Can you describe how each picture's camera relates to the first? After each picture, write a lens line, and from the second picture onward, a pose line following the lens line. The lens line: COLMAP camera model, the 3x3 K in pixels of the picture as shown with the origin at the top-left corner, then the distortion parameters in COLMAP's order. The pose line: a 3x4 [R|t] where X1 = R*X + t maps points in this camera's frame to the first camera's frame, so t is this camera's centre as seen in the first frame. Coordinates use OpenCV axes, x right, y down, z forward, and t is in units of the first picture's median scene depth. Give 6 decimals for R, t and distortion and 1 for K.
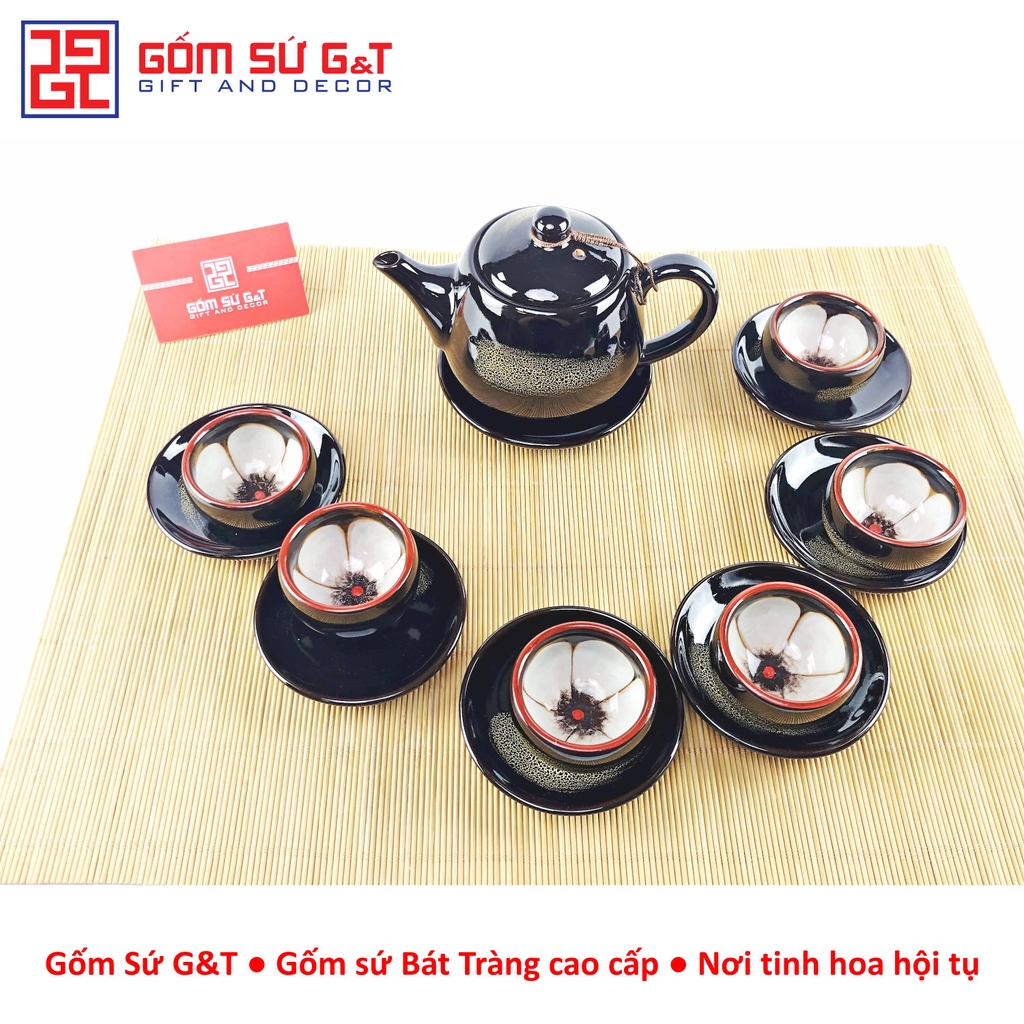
lens RADIAL K [[1042.9, 0, 505.2], [0, 1042.9, 507.7], [0, 0, 1]] dist [0.009174, -0.034366]
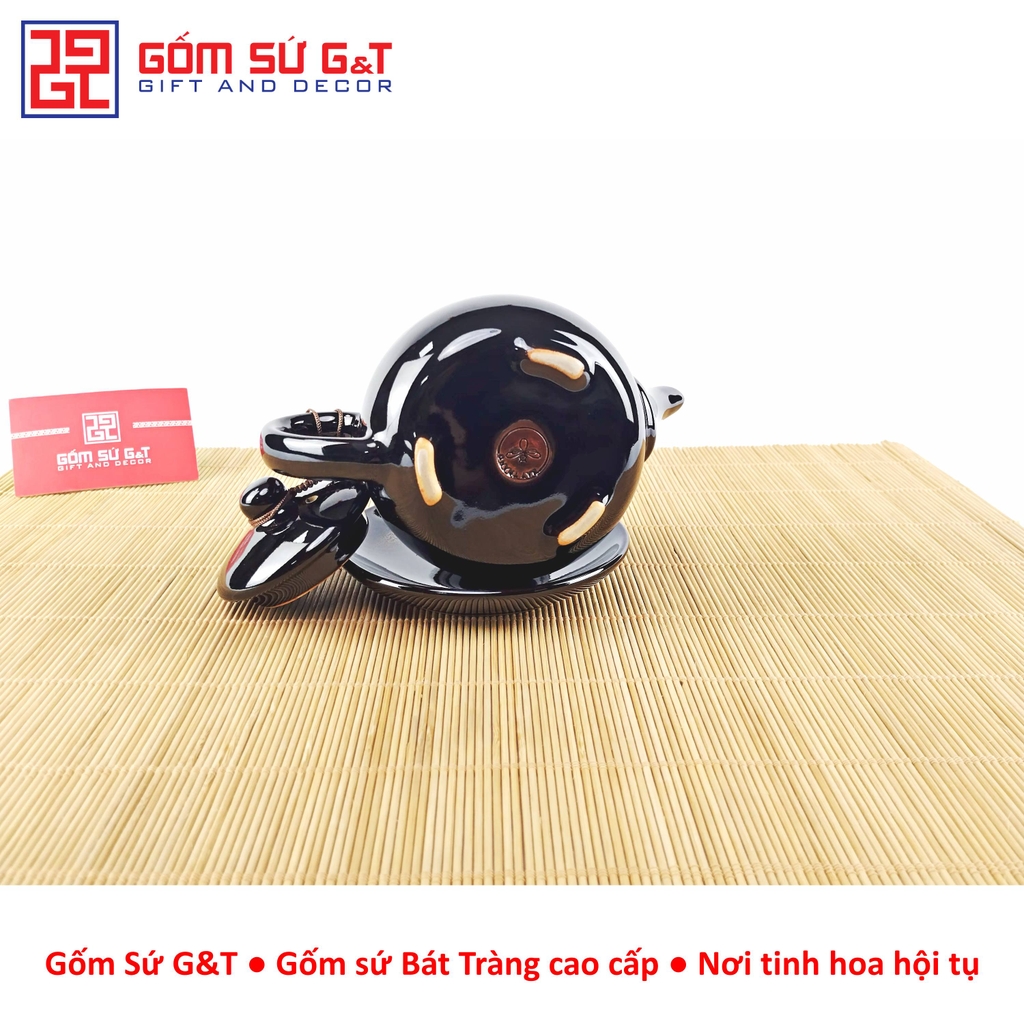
lens RADIAL K [[1048.2, 0, 512.0], [0, 1048.2, 512.0], [0, 0, 1]] dist [0.008003, -0.010269]
pose [[0.999849, -0.014855, 0.009037, 0.082166], [0.017348, 0.817386, -0.575829, 0.413453], [0.001167, 0.575899, 0.817520, 0.338369]]
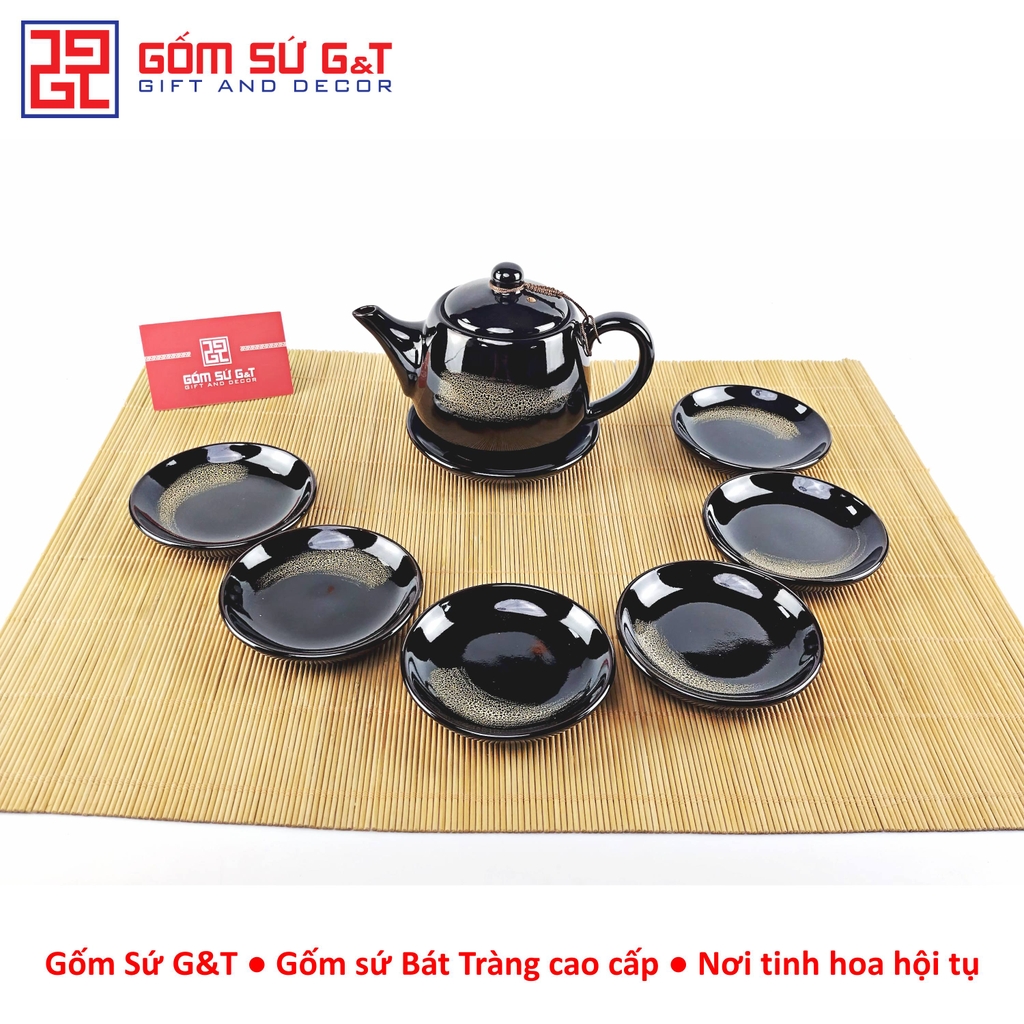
lens RADIAL K [[1042.0, 0, 513.4], [0, 1042.0, 494.0], [0, 0, 1]] dist [0.015454, 0.004993]
pose [[0.999575, 0.016287, 0.024172, 0.024949], [-0.008027, 0.951071, -0.308868, 0.301166], [-0.028020, 0.308543, 0.950798, -0.033959]]
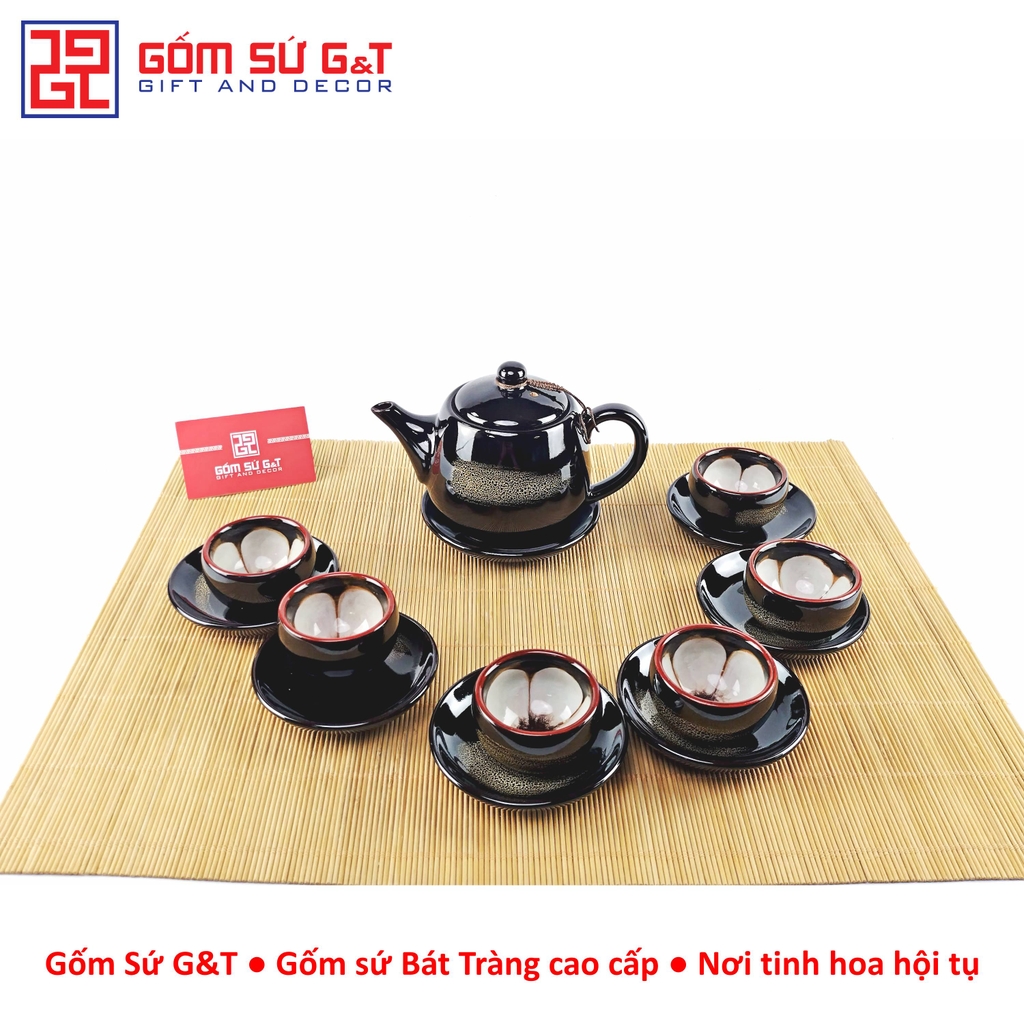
lens RADIAL K [[1050.3, 0, 512.6], [0, 1050.3, 462.9], [0, 0, 1]] dist [0.009345, -0.005503]
pose [[0.999932, 0.000556, 0.011660, 0.028024], [0.004163, 0.916204, -0.400690, 0.327044], [-0.010905, 0.400711, 0.916140, -0.135305]]
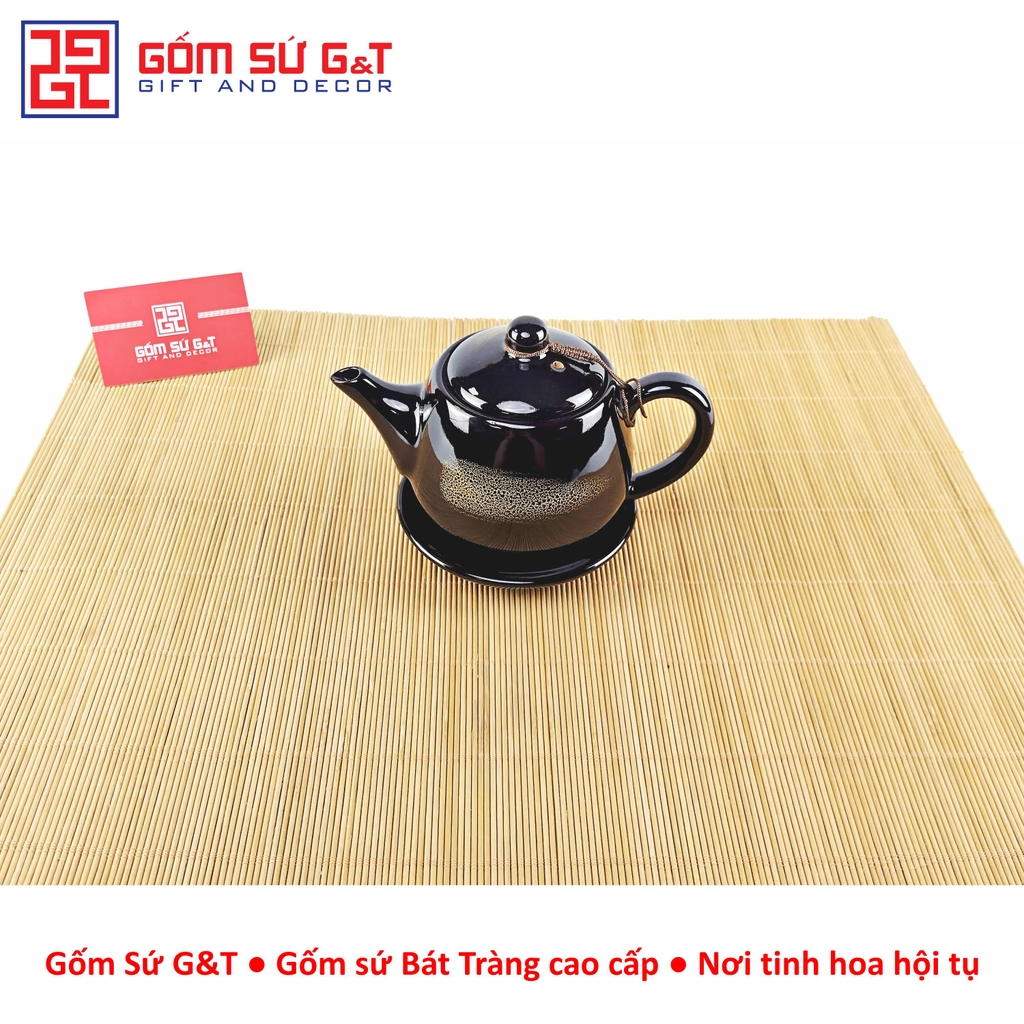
lens RADIAL K [[1041.1, 0, 512.0], [0, 1041.1, 512.0], [0, 0, 1]] dist [0.009934, -0.019066]
pose [[0.999674, 0.009732, 0.023588, 0.038187], [-0.004697, 0.978805, -0.204742, 0.183166], [-0.025081, 0.204565, 0.978532, 0.052454]]
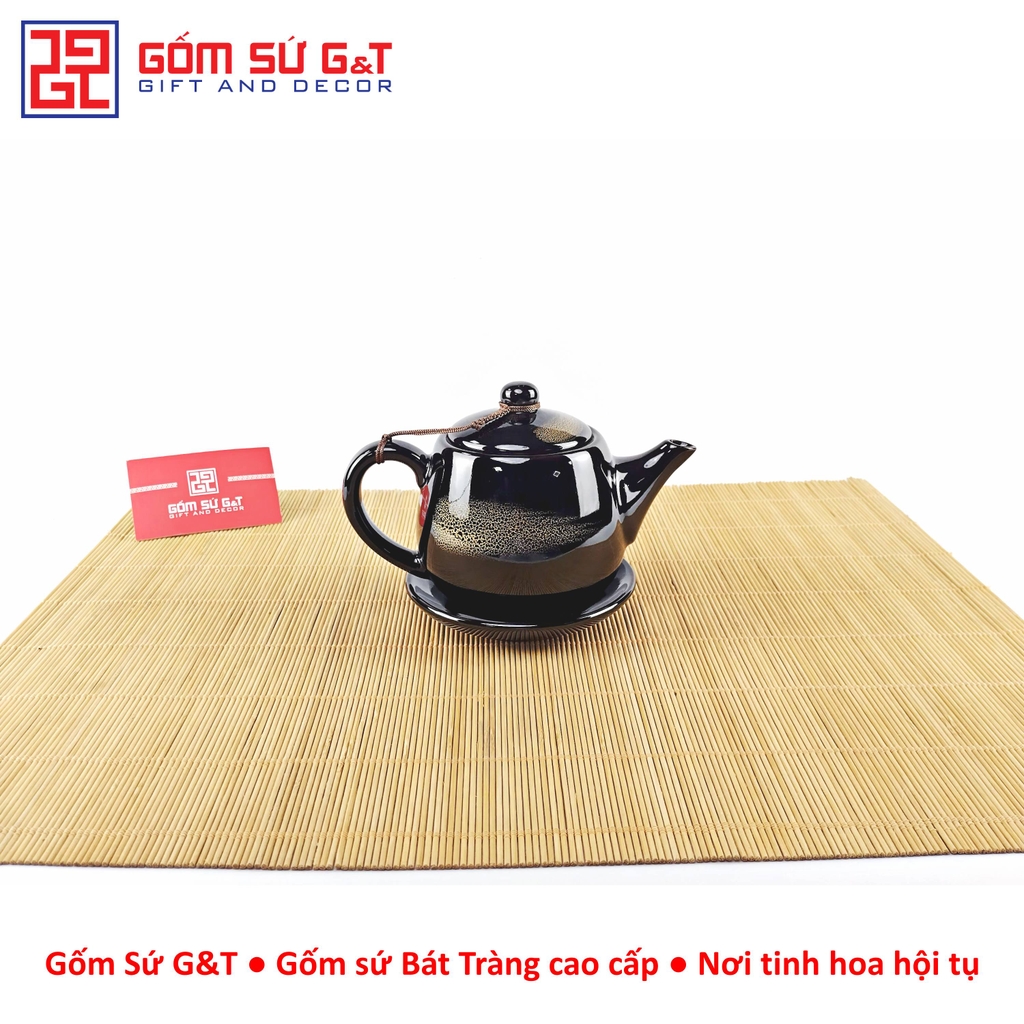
lens RADIAL K [[1041.1, 0, 512.0], [0, 1041.1, 512.0], [0, 0, 1]] dist [0.009934, -0.019066]
pose [[0.999618, -0.027641, 0.000225, 0.059226], [0.022951, 0.825410, -0.564068, 0.488899], [0.015405, 0.563857, 0.825729, 0.127407]]
